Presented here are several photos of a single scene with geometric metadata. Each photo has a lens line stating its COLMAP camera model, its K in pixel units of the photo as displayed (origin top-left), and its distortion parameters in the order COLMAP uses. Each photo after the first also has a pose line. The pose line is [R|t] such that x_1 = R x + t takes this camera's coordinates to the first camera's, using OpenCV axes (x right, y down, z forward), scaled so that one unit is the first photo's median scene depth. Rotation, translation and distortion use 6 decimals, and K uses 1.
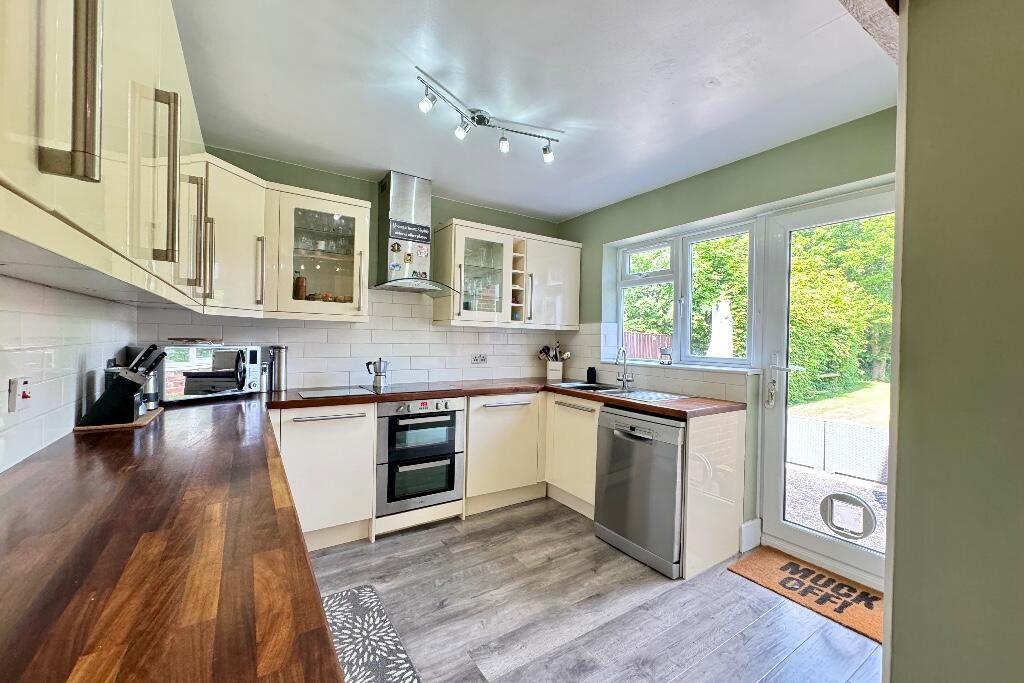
lens RADIAL K [[405.6, 0, 512.0], [0, 405.6, 341.5], [0, 0, 1]] dist [0.000853, 0.000105]
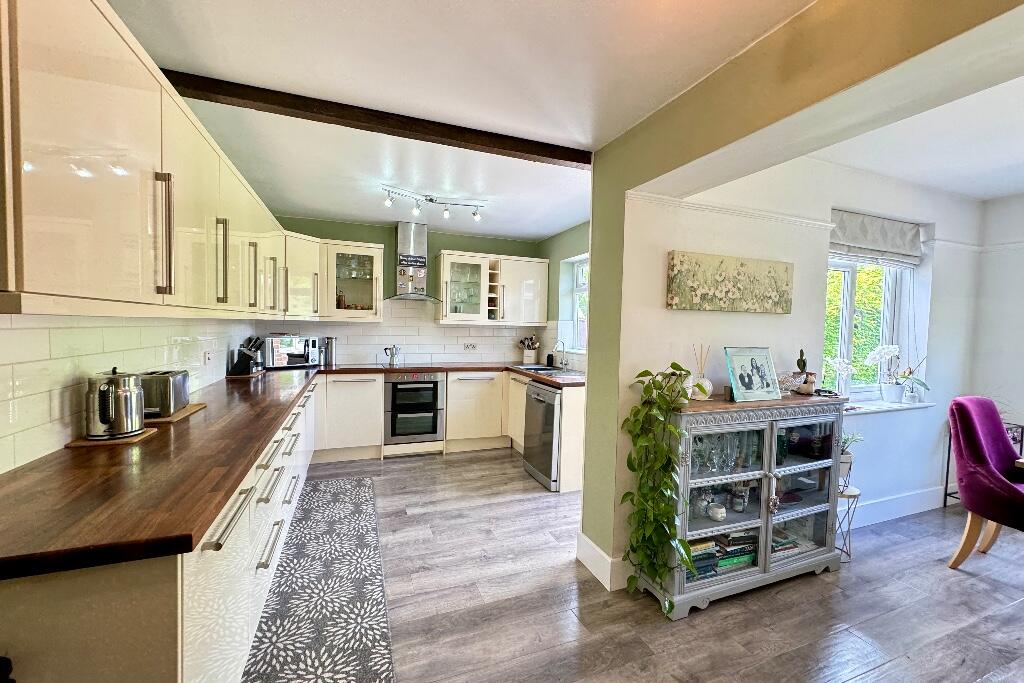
lens RADIAL K [[405.6, 0, 512.0], [0, 405.6, 341.5], [0, 0, 1]] dist [0.000853, 0.000105]
pose [[0.977806, 0.010926, -0.209229, 0.445131], [-0.005330, 0.999613, 0.027291, -0.018477], [0.209446, -0.025570, 0.977486, -0.407748]]
